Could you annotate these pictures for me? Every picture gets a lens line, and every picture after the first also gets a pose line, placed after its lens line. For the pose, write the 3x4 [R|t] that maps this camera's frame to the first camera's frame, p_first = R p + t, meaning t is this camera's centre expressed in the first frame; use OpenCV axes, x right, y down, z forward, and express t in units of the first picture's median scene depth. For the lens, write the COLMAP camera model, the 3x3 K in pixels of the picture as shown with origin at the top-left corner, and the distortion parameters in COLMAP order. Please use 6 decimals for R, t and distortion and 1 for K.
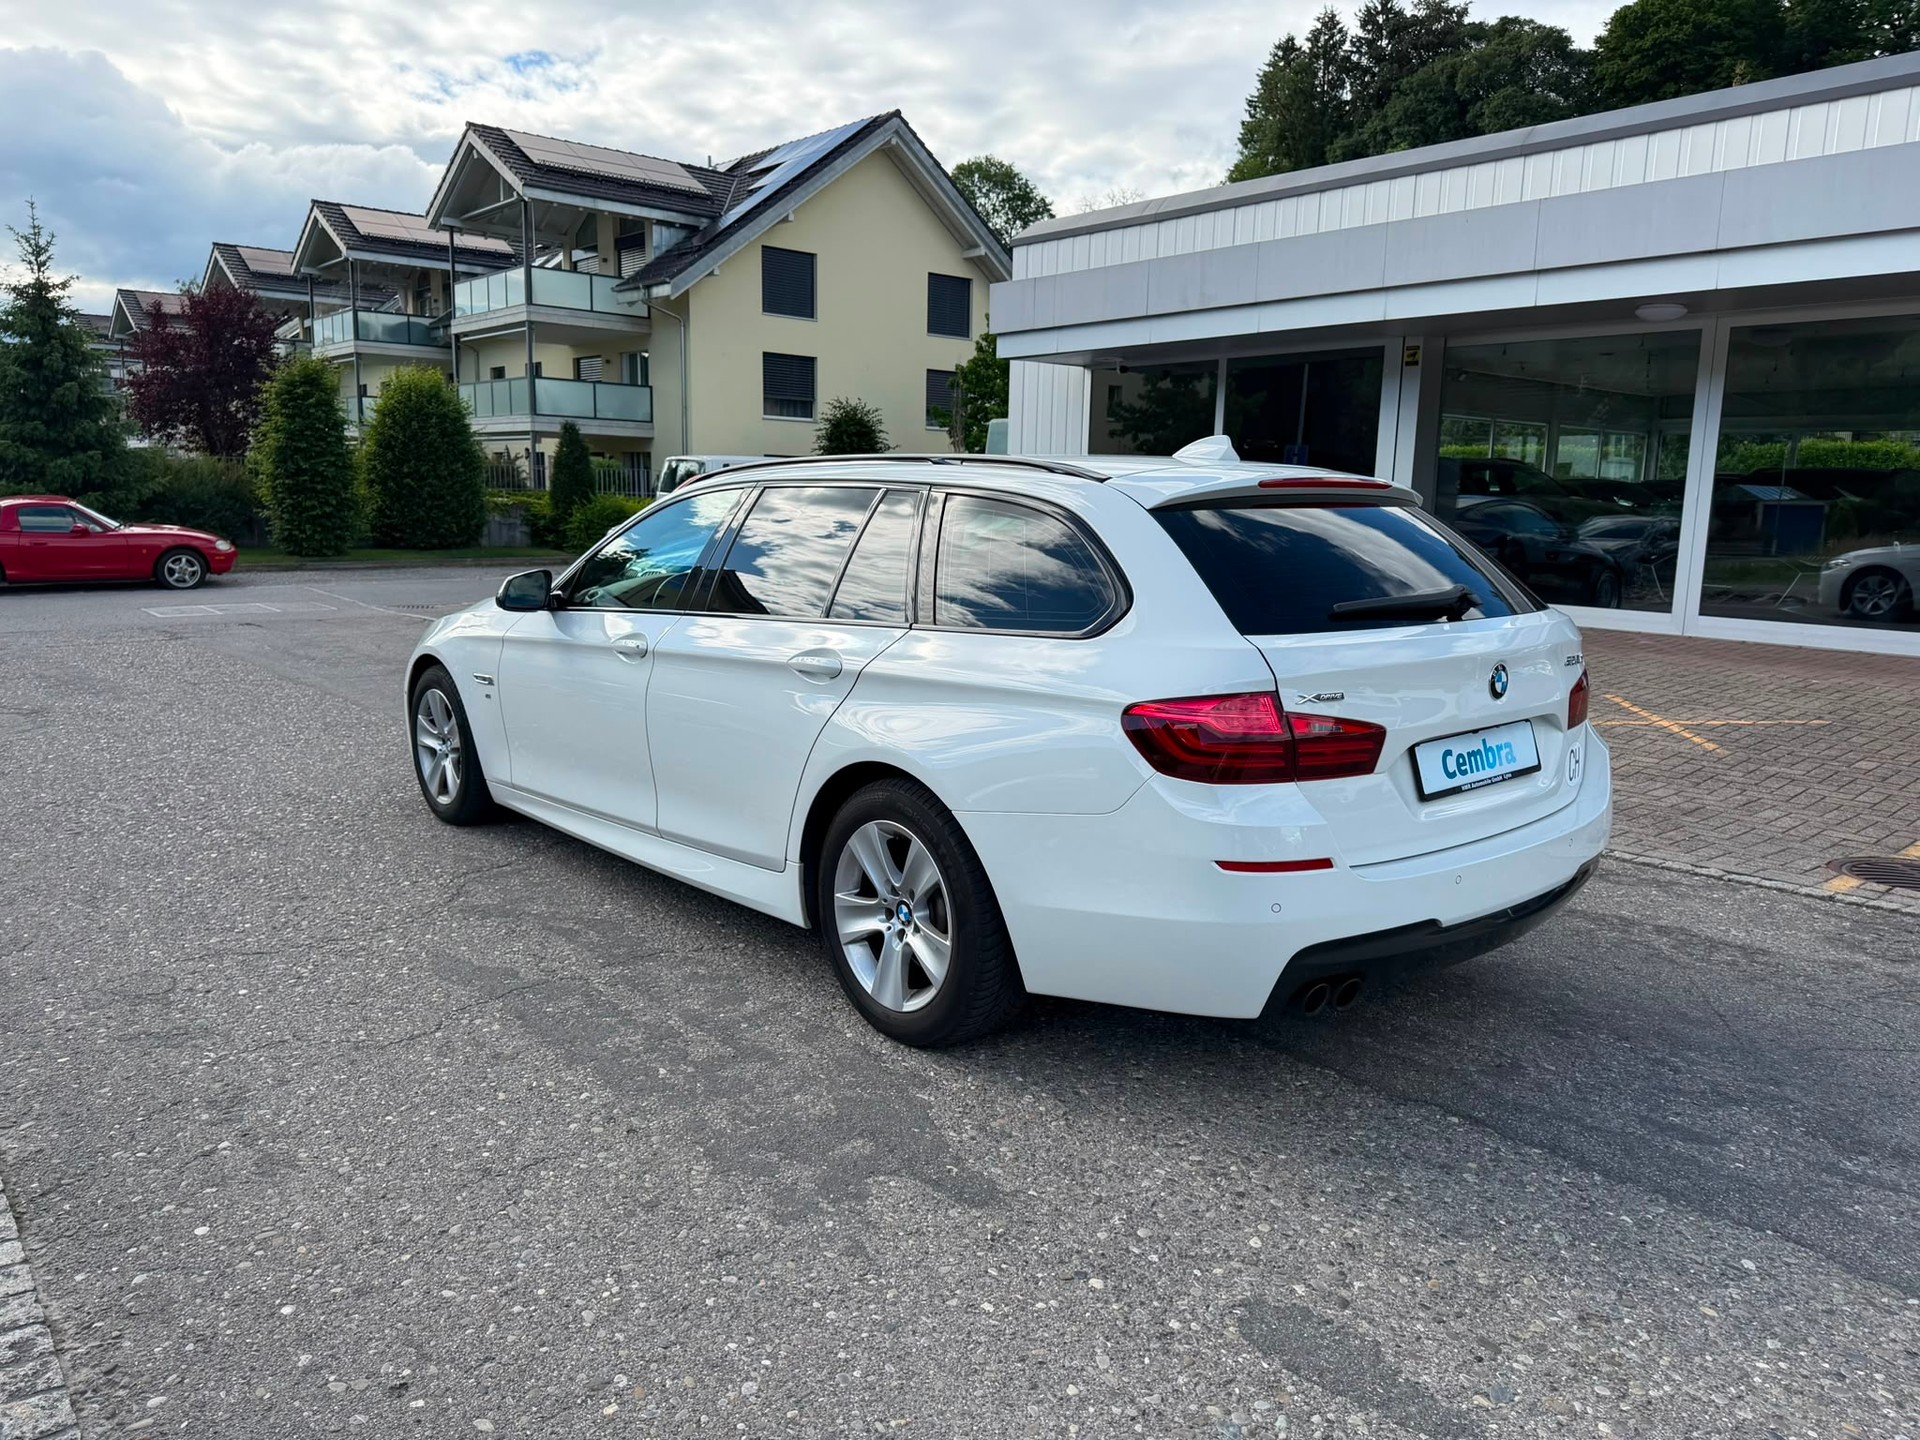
lens RADIAL K [[1359.9, 0, 955.5], [0, 1359.9, 722.5], [0, 0, 1]] dist [0.019464, -0.022965]
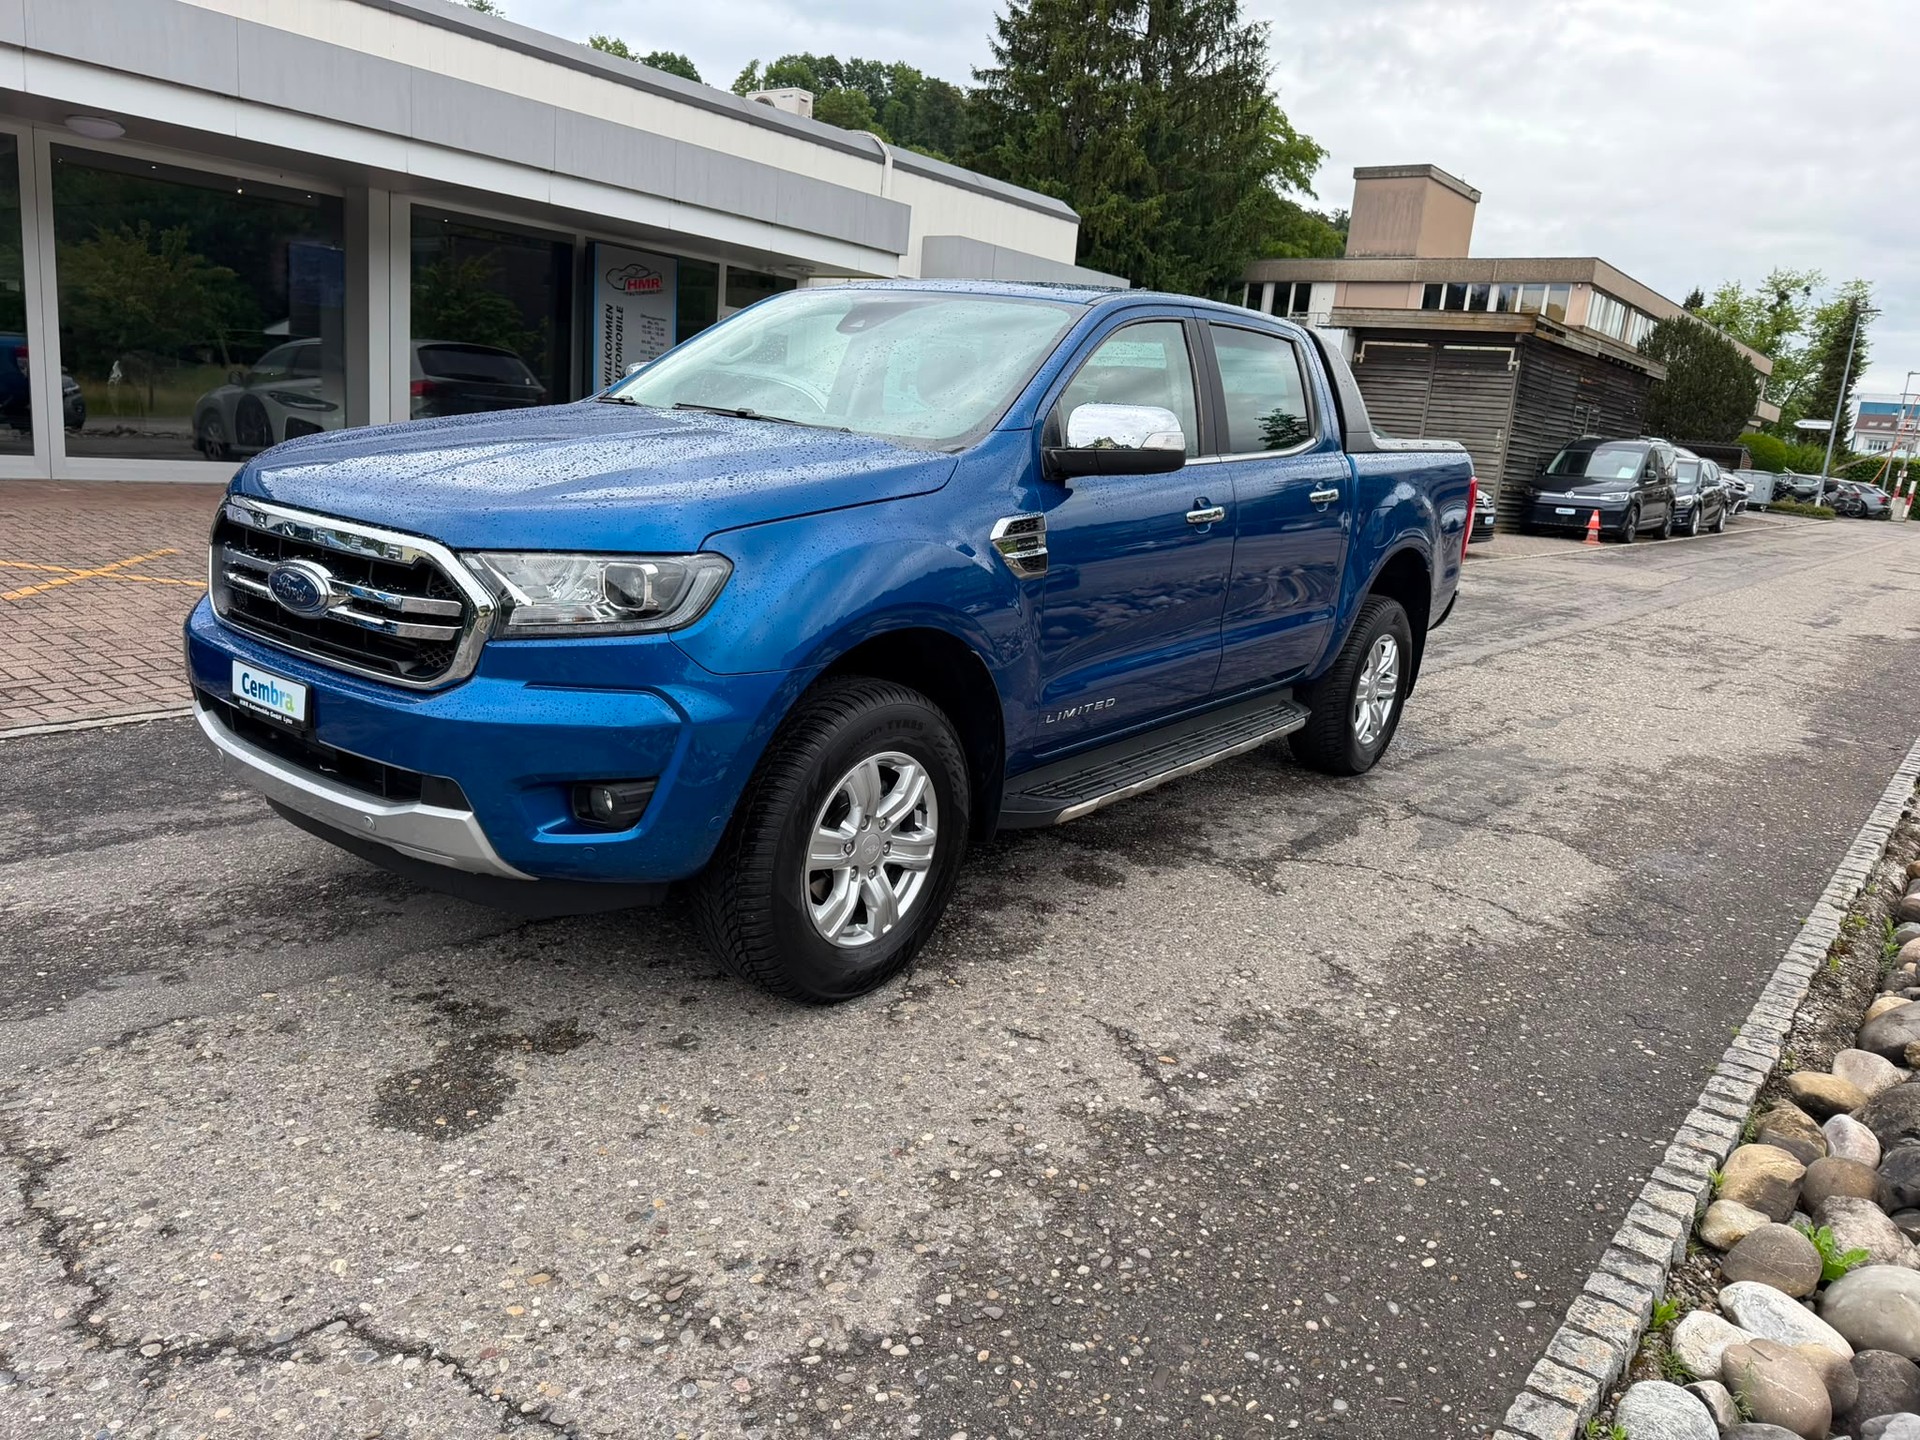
lens RADIAL K [[1357.3, 0, 959.8], [0, 1357.3, 716.7], [0, 0, 1]] dist [0.019151, -0.022393]
pose [[-0.192240, -0.239014, 0.951796, -0.460715], [0.073698, 0.963632, 0.256871, -0.091087], [-0.978577, 0.119526, -0.167634, 0.515994]]
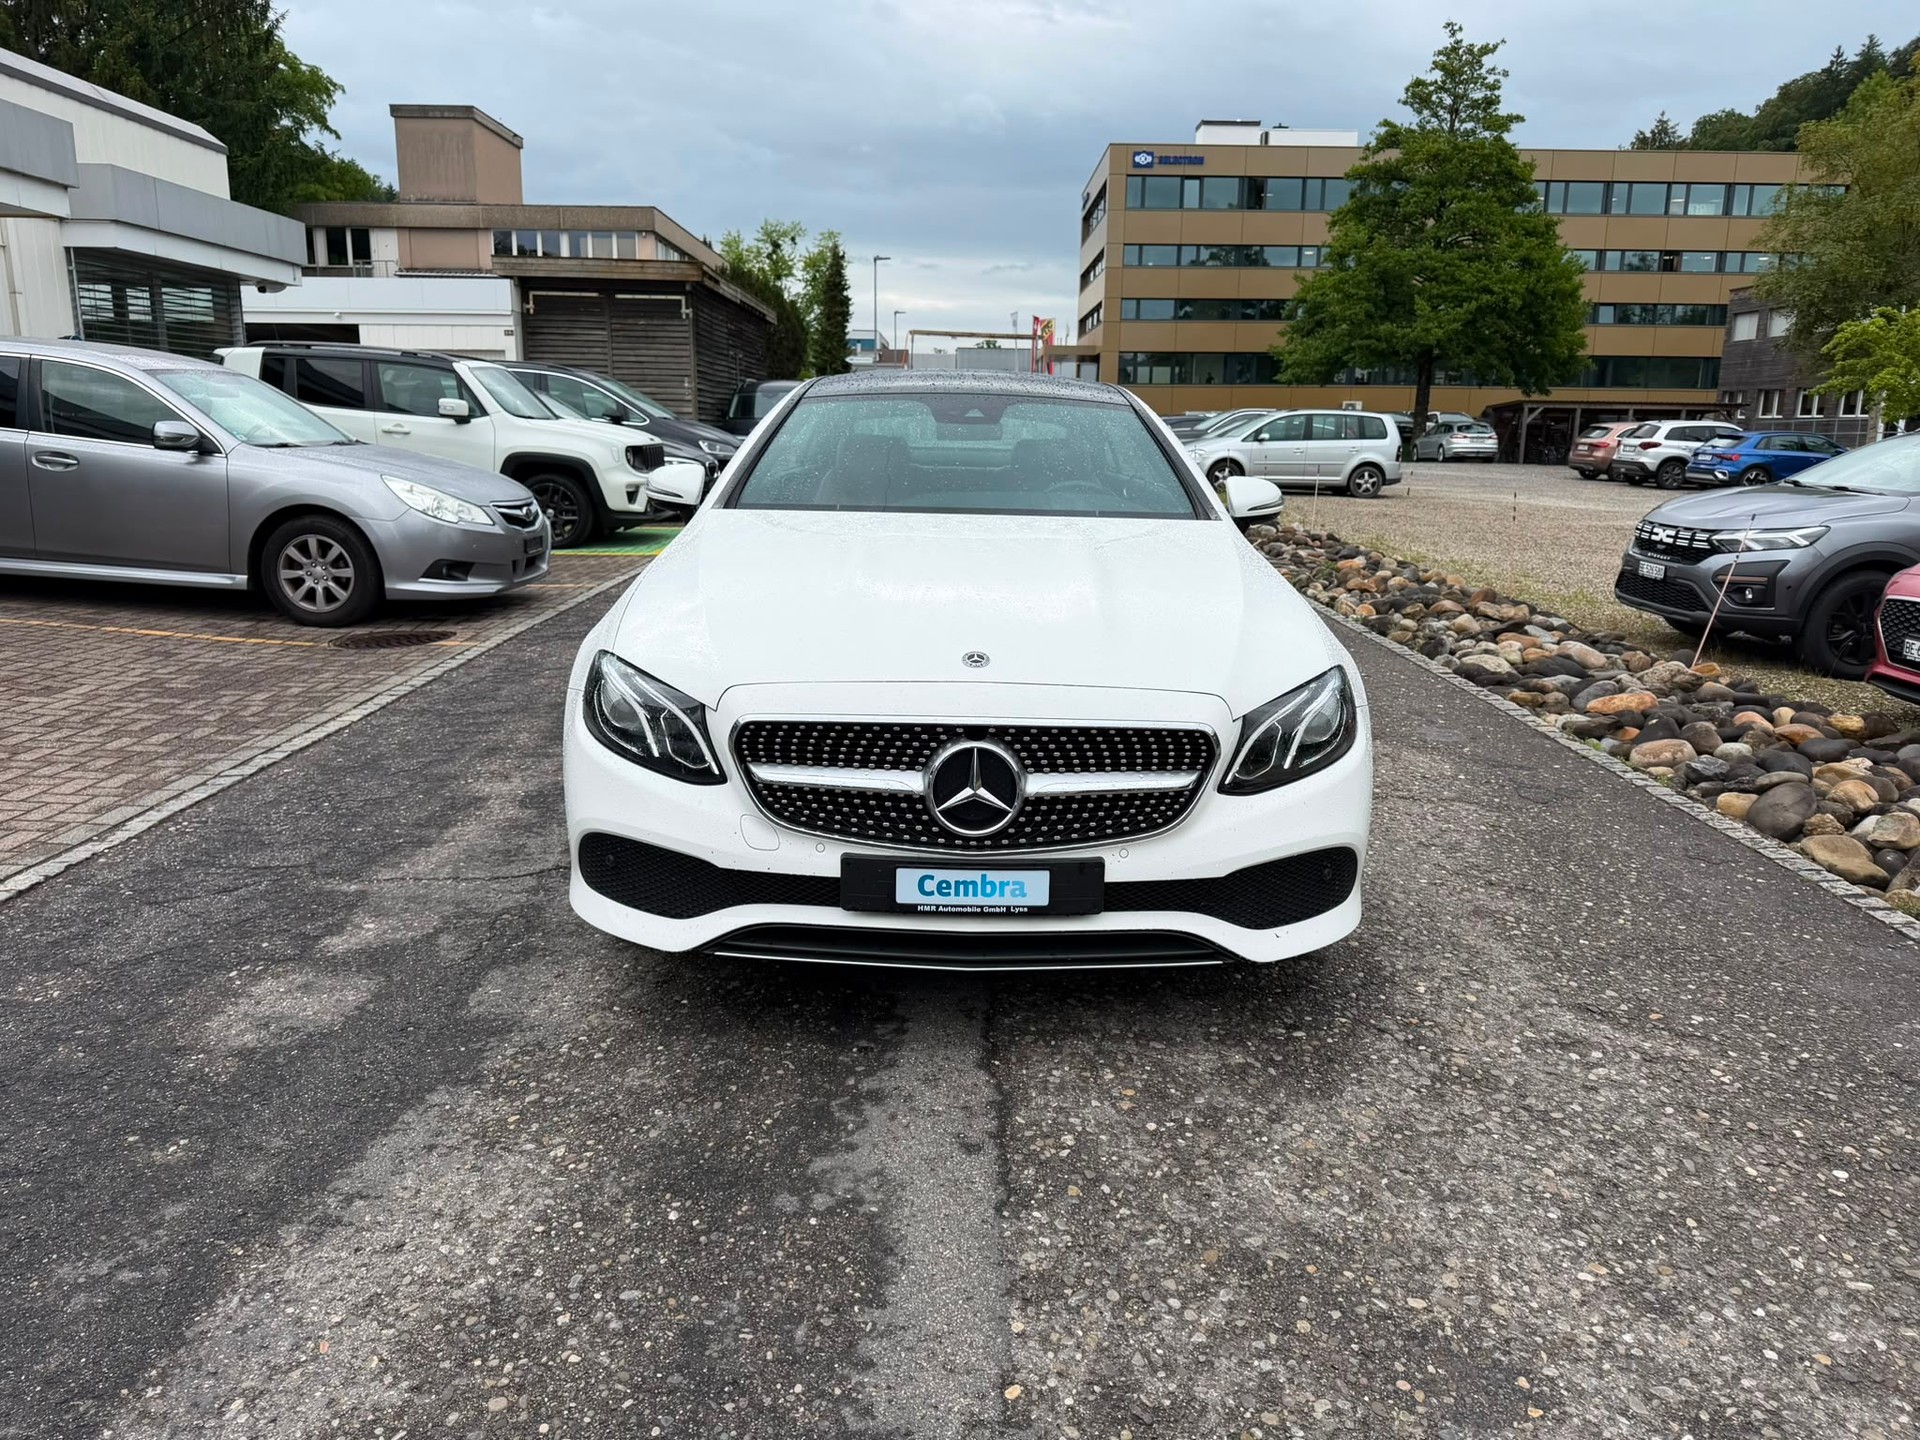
lens RADIAL K [[1357.3, 0, 959.8], [0, 1357.3, 716.7], [0, 0, 1]] dist [0.019151, -0.022393]
pose [[-0.763423, -0.163167, 0.624949, -0.296960], [0.079242, 0.936595, 0.341335, -0.111684], [-0.641019, 0.310105, -0.702089, 0.686453]]
